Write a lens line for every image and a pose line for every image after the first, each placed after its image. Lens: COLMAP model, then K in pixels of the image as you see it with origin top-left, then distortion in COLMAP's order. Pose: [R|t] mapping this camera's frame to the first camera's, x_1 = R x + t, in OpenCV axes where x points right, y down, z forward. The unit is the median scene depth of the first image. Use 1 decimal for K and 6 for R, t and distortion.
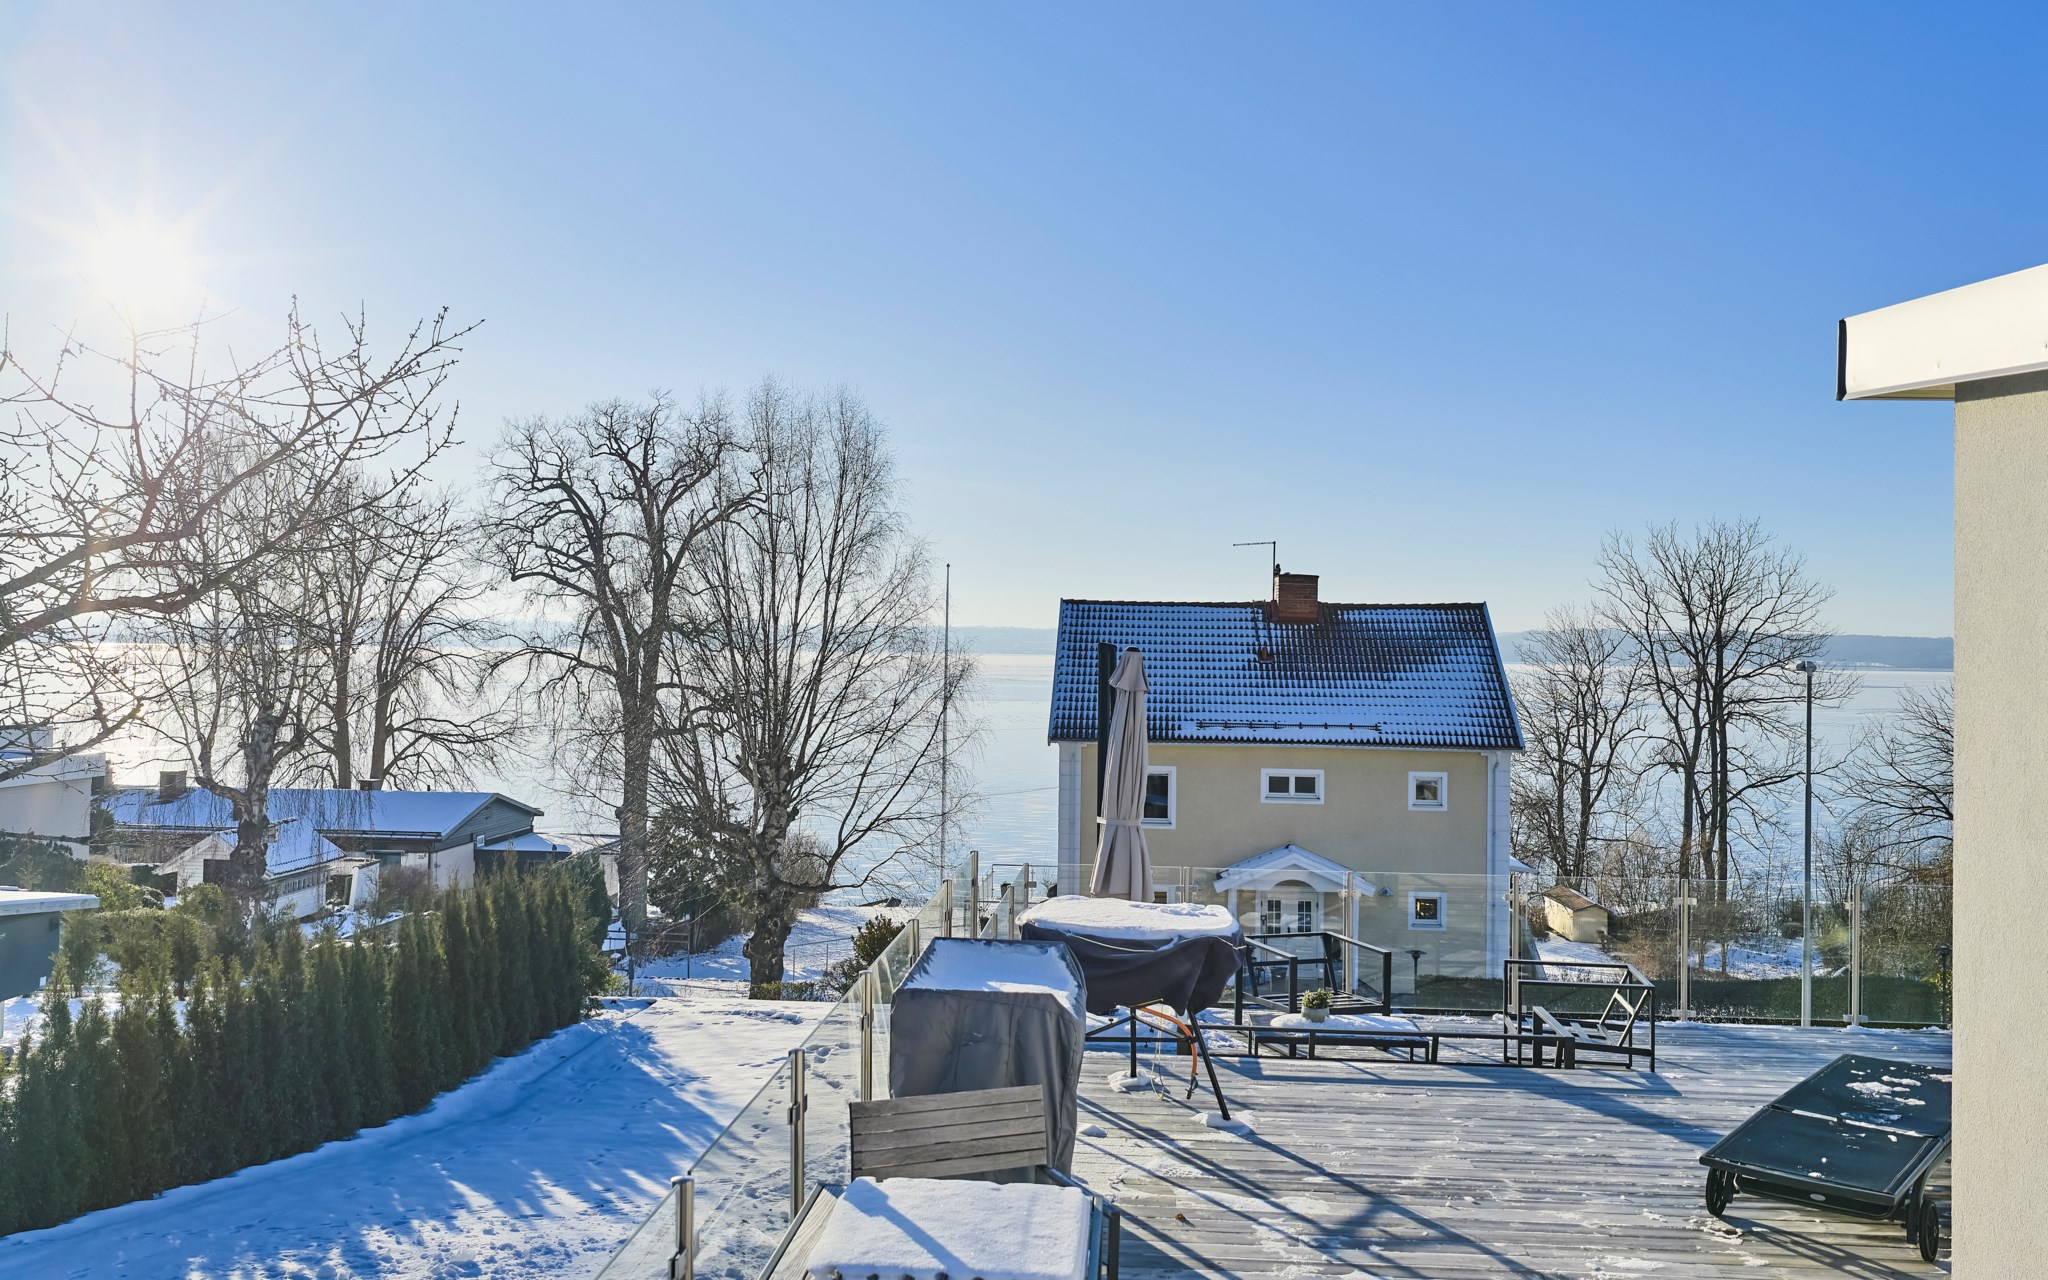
lens RADIAL K [[1685.6, 0, 1020.5], [0, 1685.6, 628.7], [0, 0, 1]] dist [0.007682, -0.016281]
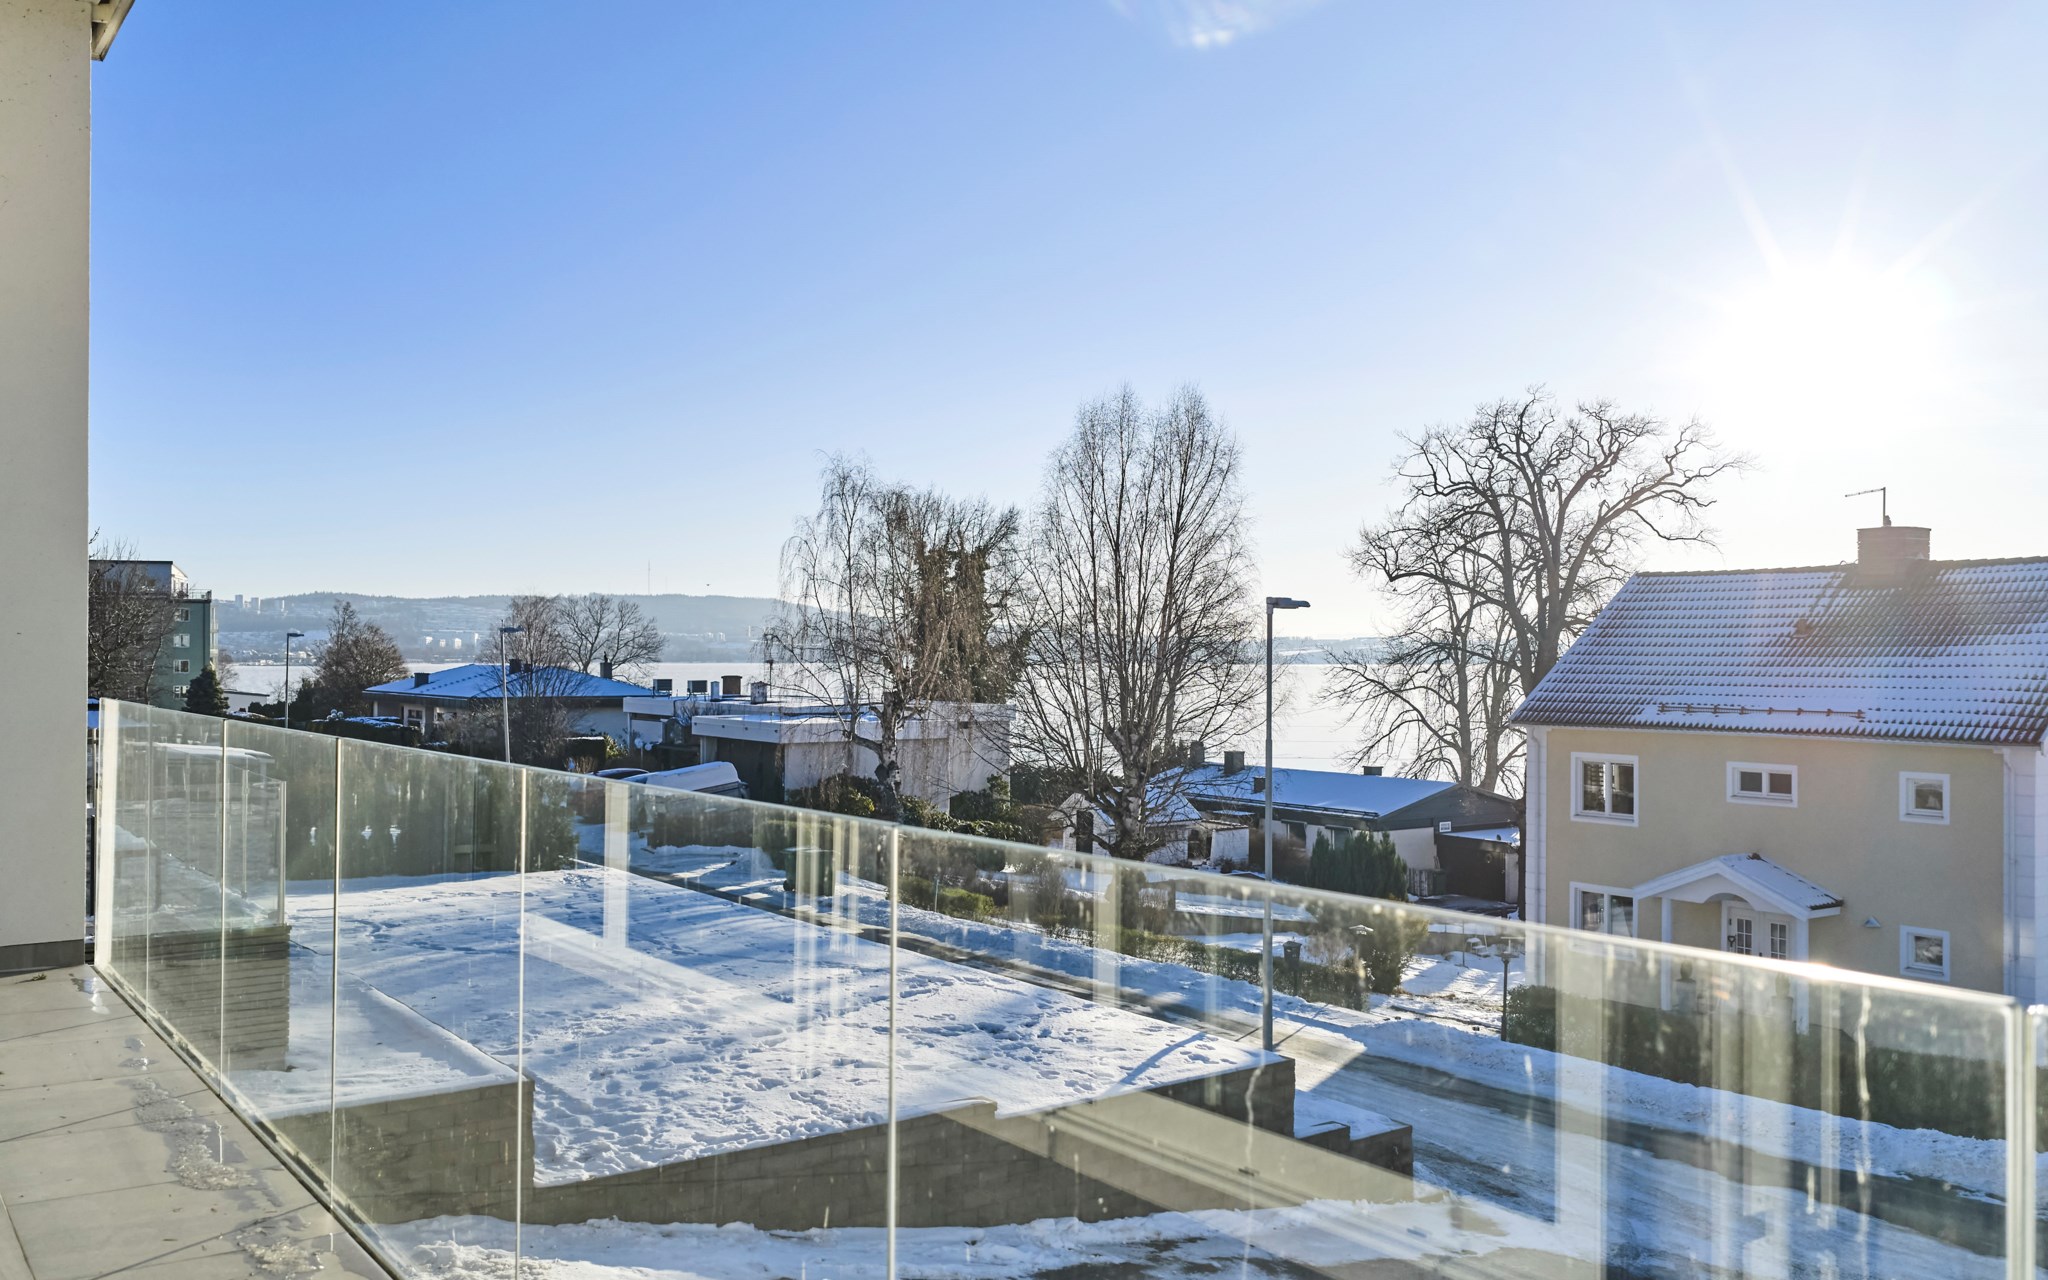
lens RADIAL K [[1685.6, 0, 1020.5], [0, 1685.6, 628.7], [0, 0, 1]] dist [0.007682, -0.016281]
pose [[0.652375, -0.022126, -0.757573, 0.550114], [0.014477, 0.999755, -0.016732, 0.025667], [0.757758, -0.000052, 0.652536, 0.183174]]
